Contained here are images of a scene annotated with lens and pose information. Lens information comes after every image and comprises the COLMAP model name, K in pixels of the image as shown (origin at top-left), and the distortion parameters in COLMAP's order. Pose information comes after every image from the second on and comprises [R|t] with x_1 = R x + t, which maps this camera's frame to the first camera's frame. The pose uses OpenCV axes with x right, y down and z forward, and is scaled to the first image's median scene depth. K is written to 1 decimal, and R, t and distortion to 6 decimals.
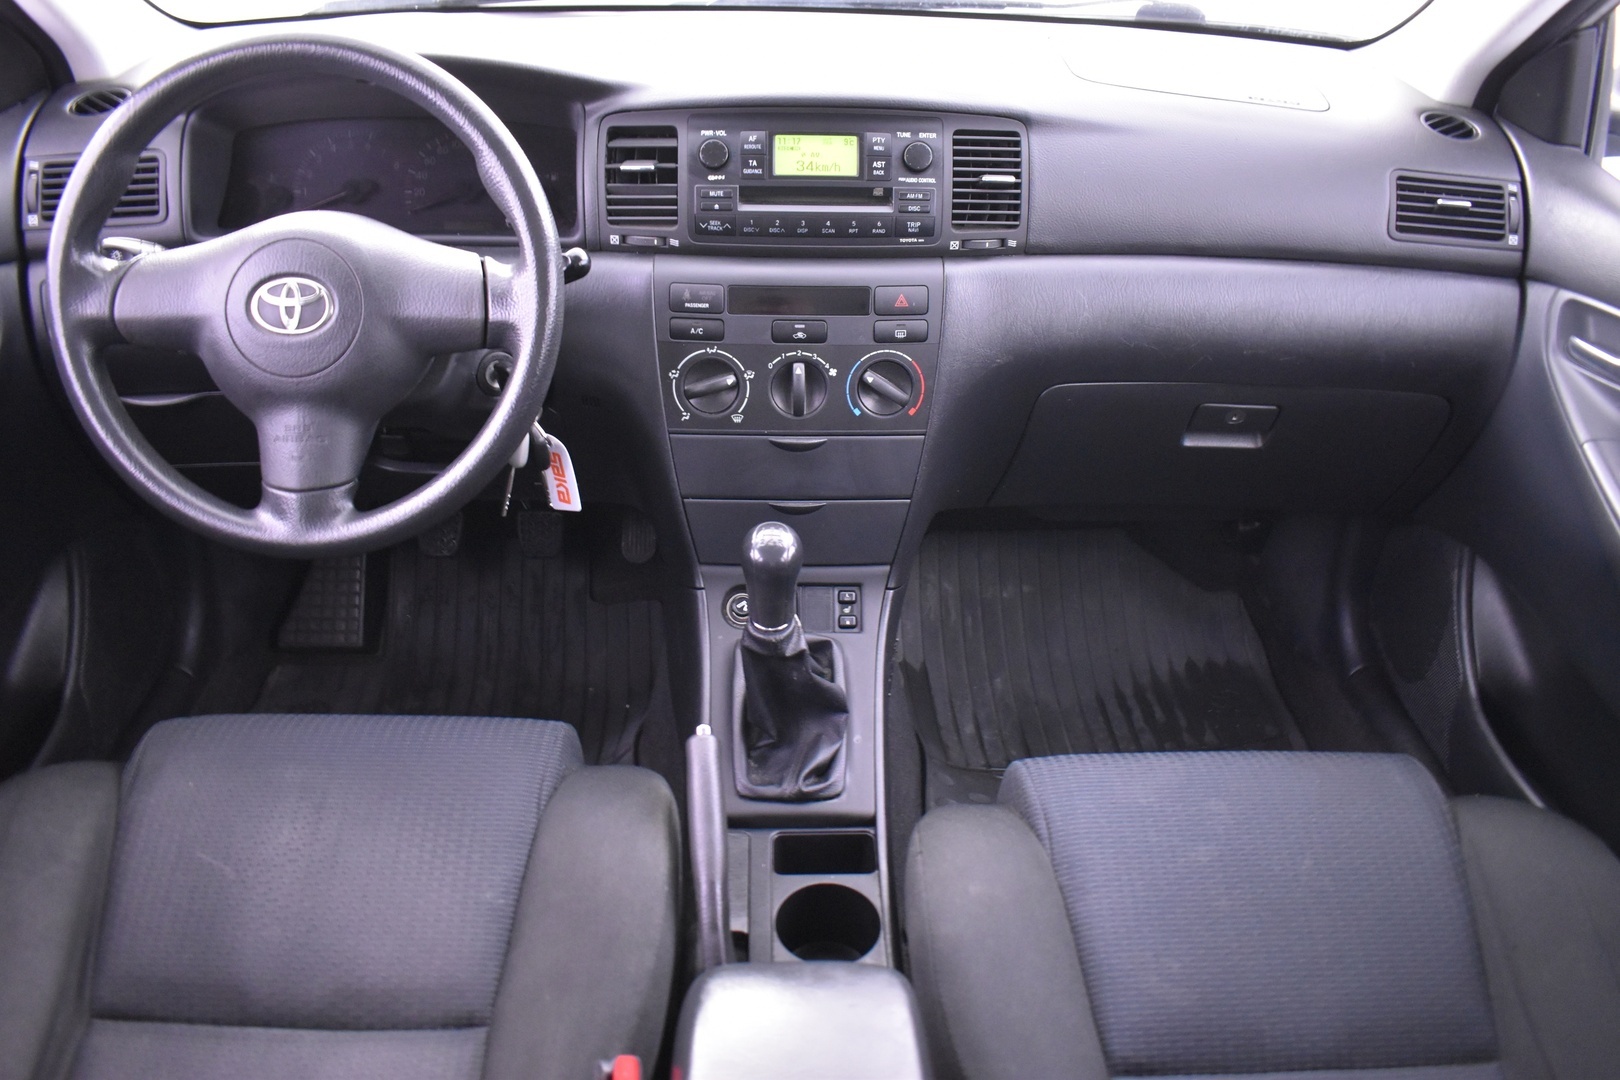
lens RADIAL K [[1251.5, 0, 807.6], [0, 1251.5, 543.1], [0, 0, 1]] dist [-0.093658, 0.014492]
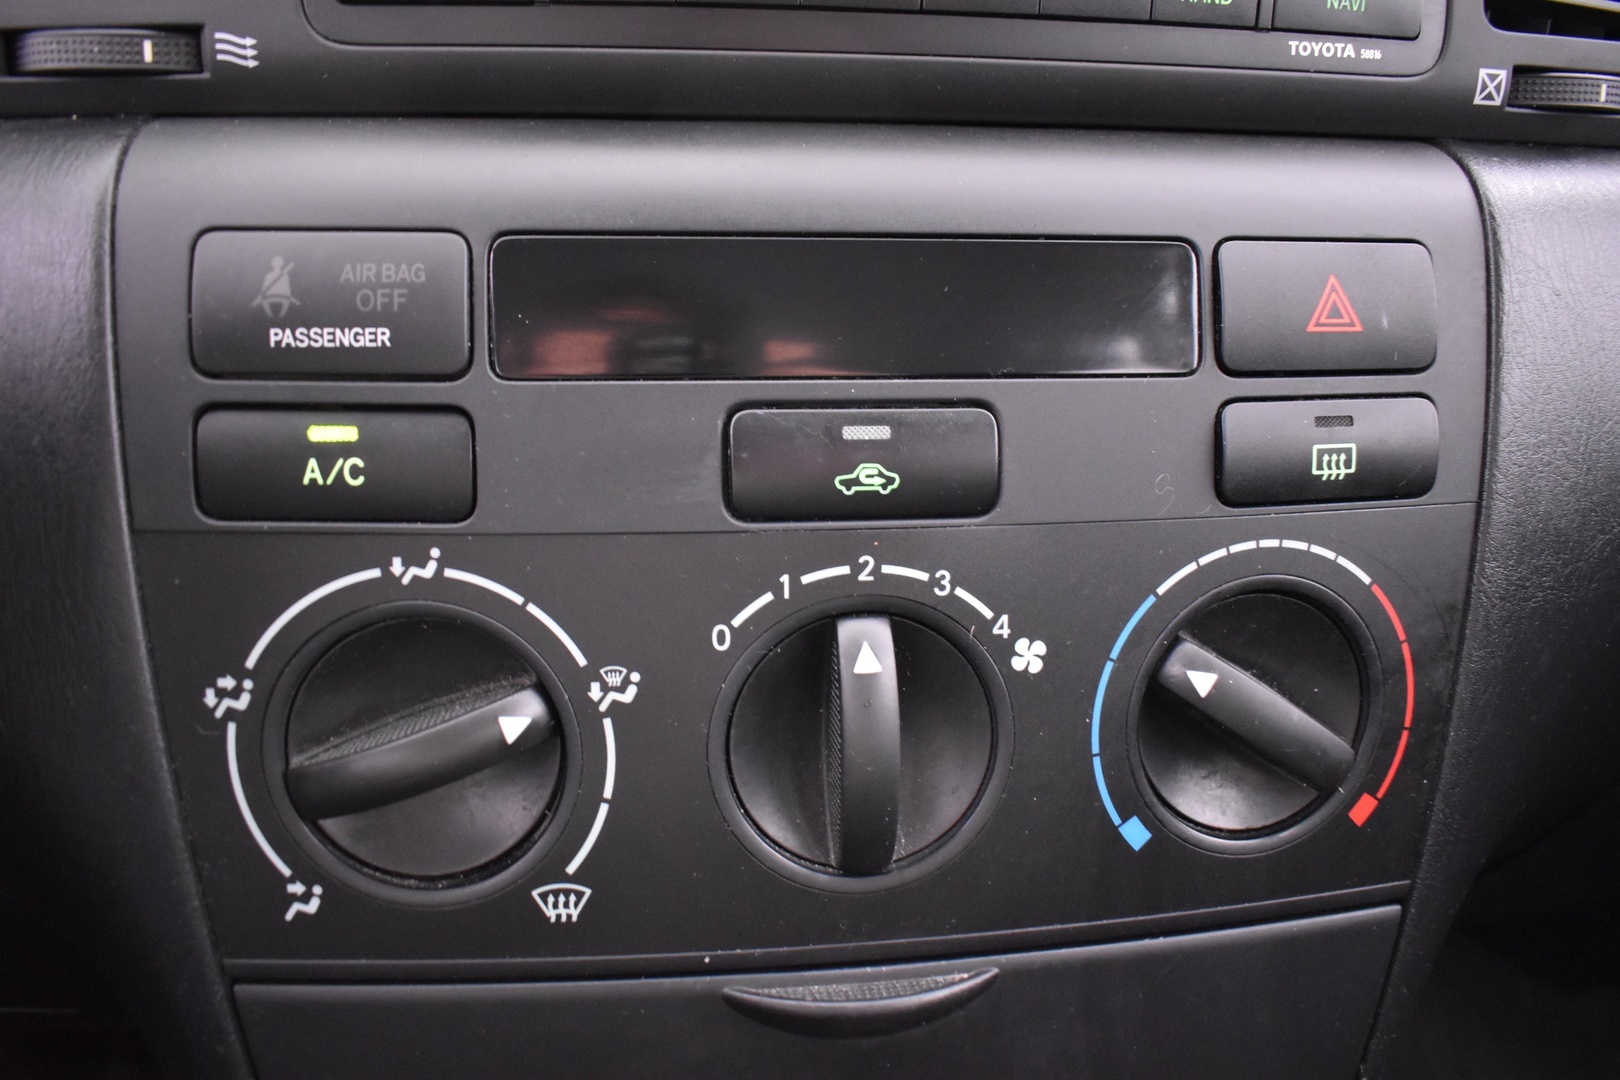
lens RADIAL K [[1251.5, 0, 802.4], [0, 1251.5, 533.3], [0, 0, 1]] dist [-0.093658, 0.014492]
pose [[0.997324, -0.031484, 0.065978, -0.030166], [0.041699, 0.986287, -0.159682, -0.129053], [-0.060046, 0.162006, 0.984961, 0.820485]]
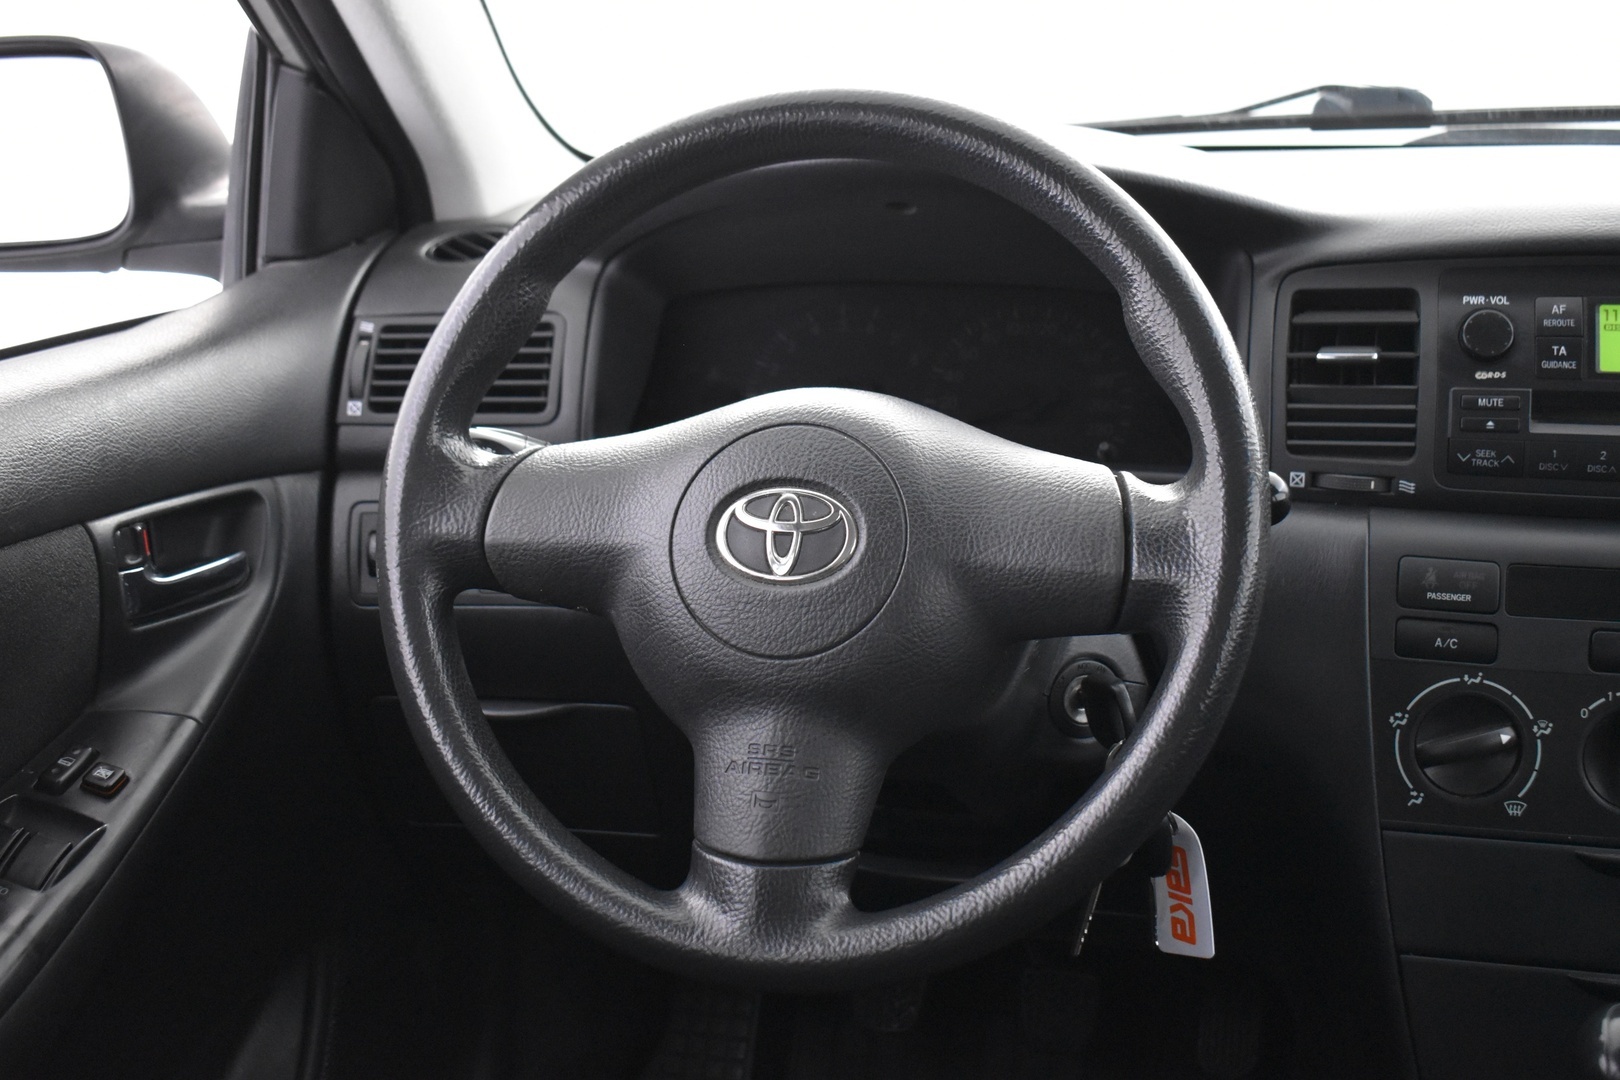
lens RADIAL K [[1907.1, 0, 812.3], [0, 1907.1, 528.7], [0, 0, 1]] dist [-0.055453, 0.000000]
pose [[0.961910, 0.027405, -0.271989, -0.133452], [-0.101082, 0.960102, -0.260744, 0.027871], [0.253992, 0.278306, 0.926301, 0.143264]]
